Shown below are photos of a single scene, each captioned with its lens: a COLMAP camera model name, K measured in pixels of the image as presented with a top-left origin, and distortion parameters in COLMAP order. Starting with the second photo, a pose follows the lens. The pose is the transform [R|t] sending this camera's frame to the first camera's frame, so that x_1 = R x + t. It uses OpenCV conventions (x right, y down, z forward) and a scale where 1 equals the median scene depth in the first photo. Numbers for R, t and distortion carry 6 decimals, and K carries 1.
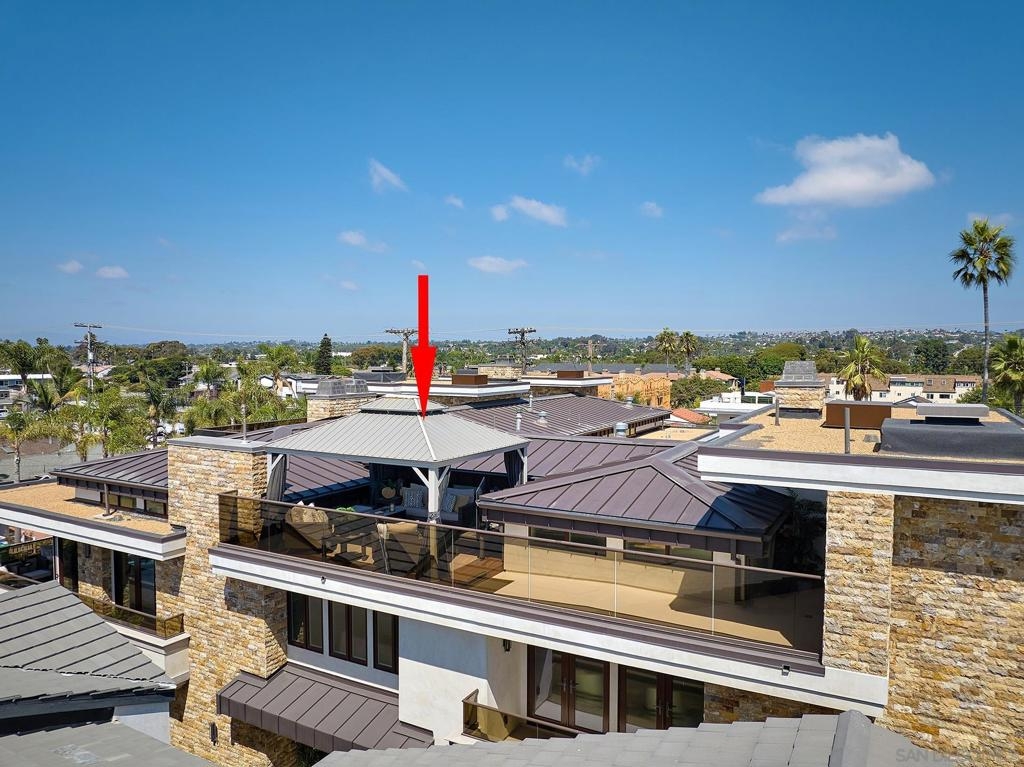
lens RADIAL K [[730.4, 0, 510.2], [0, 730.4, 387.2], [0, 0, 1]] dist [-0.025932, -0.006965]
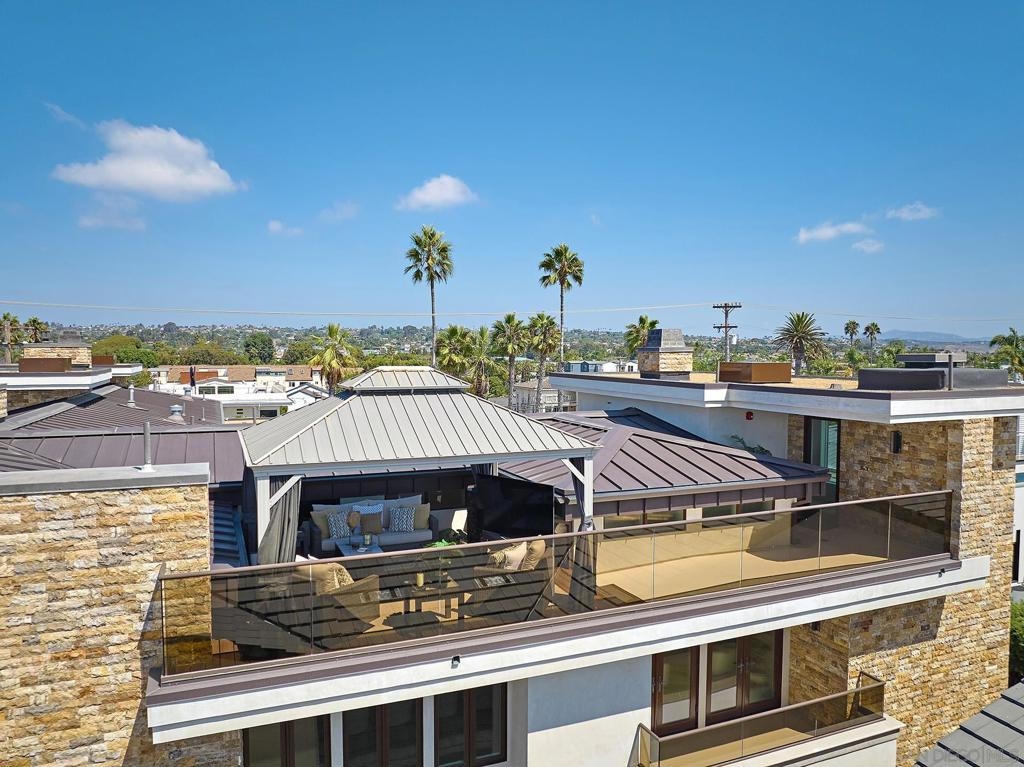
lens RADIAL K [[730.4, 0, 507.9], [0, 730.4, 379.1], [0, 0, 1]] dist [-0.025932, -0.006965]
pose [[0.616047, -0.031865, 0.787065, -0.626368], [0.035376, 0.999293, 0.012767, 0.017249], [-0.786914, 0.019978, 0.616739, 0.514626]]
